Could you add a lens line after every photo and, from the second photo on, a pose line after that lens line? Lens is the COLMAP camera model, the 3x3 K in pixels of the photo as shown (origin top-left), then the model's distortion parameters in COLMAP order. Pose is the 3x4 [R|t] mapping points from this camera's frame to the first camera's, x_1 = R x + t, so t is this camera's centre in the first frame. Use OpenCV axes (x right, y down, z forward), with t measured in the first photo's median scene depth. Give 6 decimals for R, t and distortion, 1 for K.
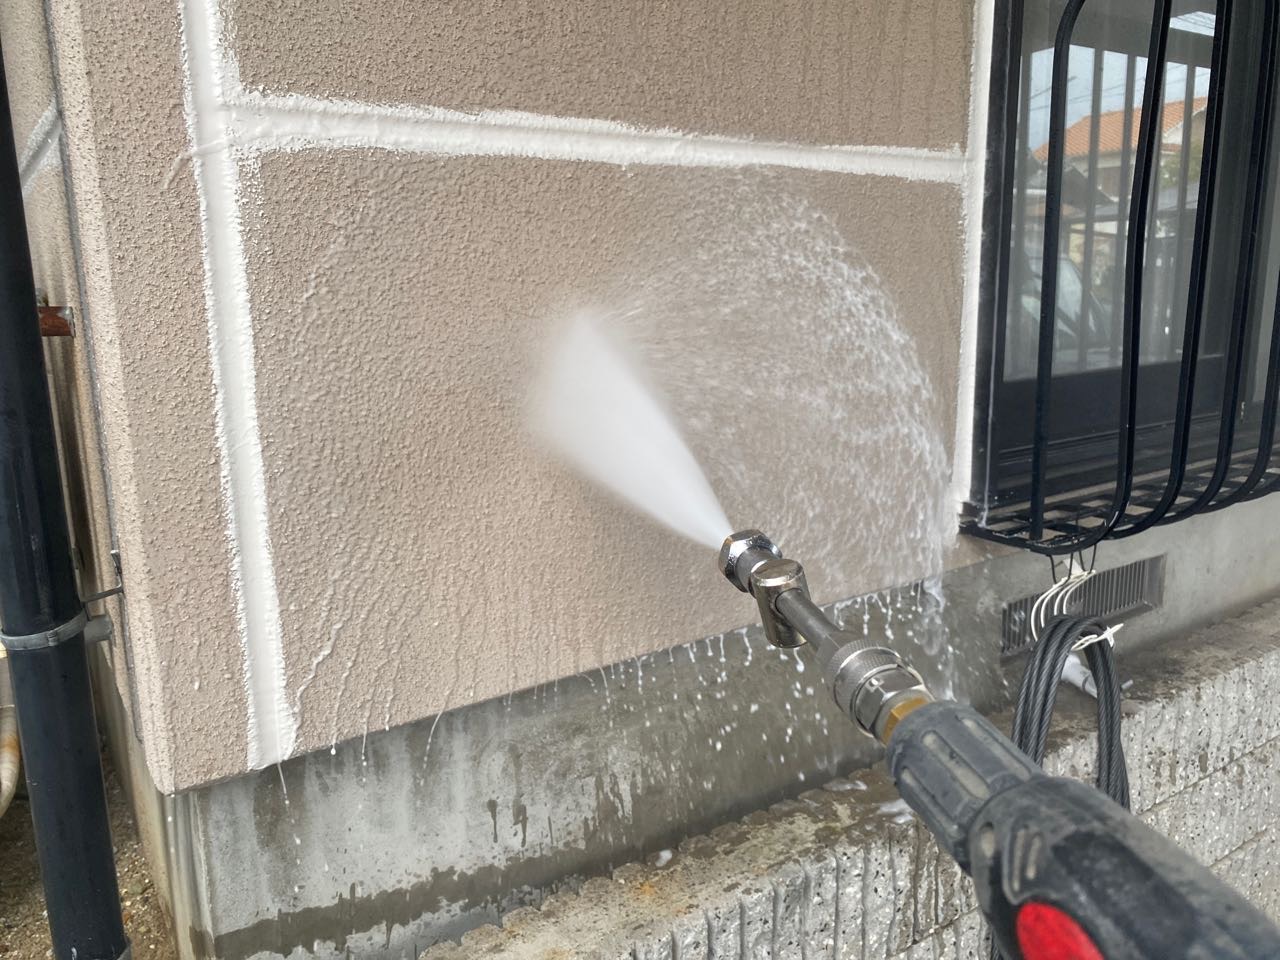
lens RADIAL K [[987.4, 0, 641.6], [0, 987.4, 484.1], [0, 0, 1]] dist [0.011016, -0.014319]
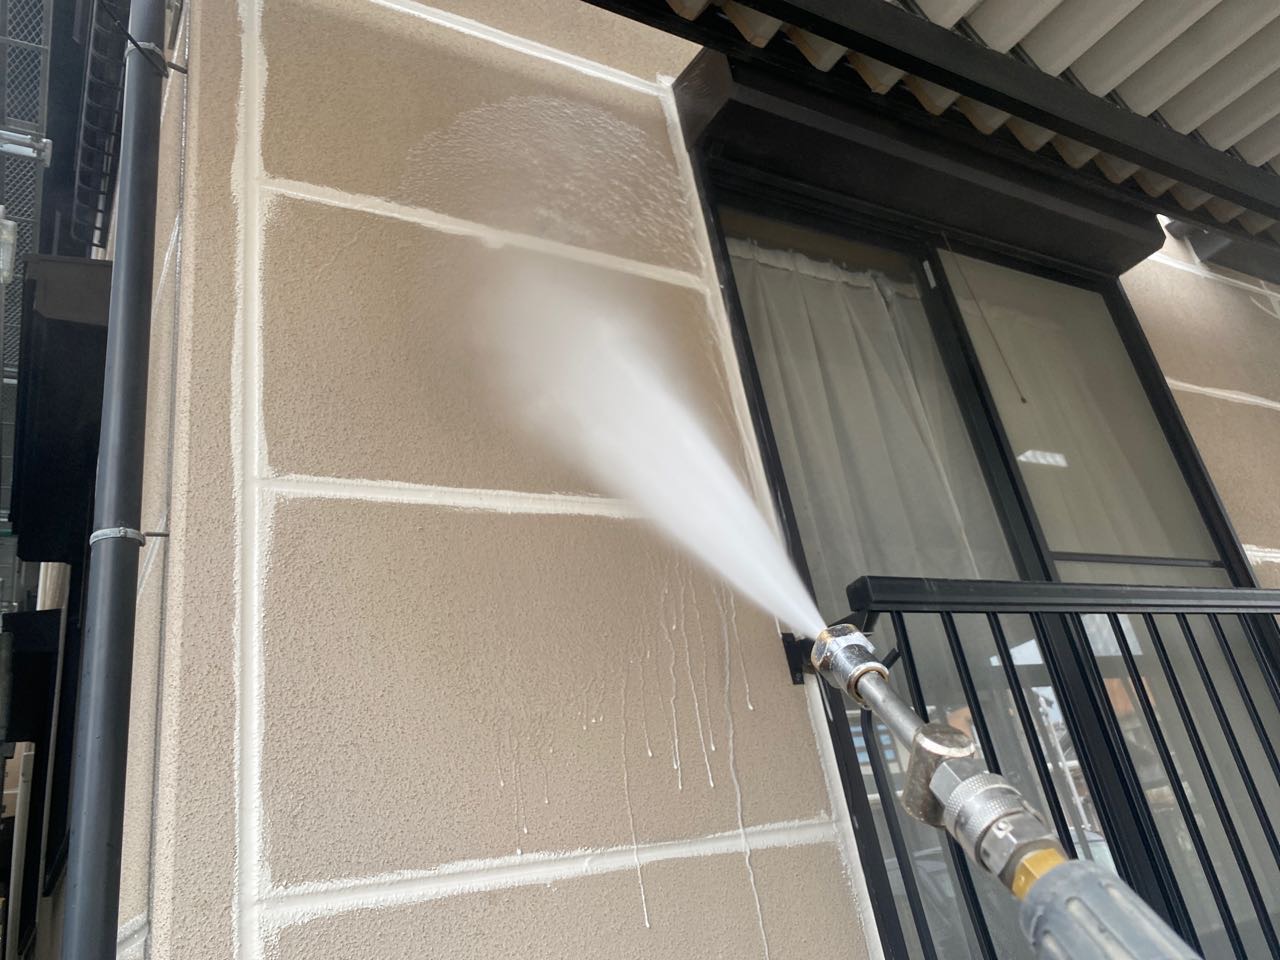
lens RADIAL K [[987.4, 0, 635.3], [0, 987.4, 450.1], [0, 0, 1]] dist [0.011016, -0.014319]
pose [[0.986983, -0.160763, -0.004365, 0.228934], [0.125770, 0.788494, -0.602045, 0.045992], [0.100228, 0.593660, 0.798450, -0.483784]]
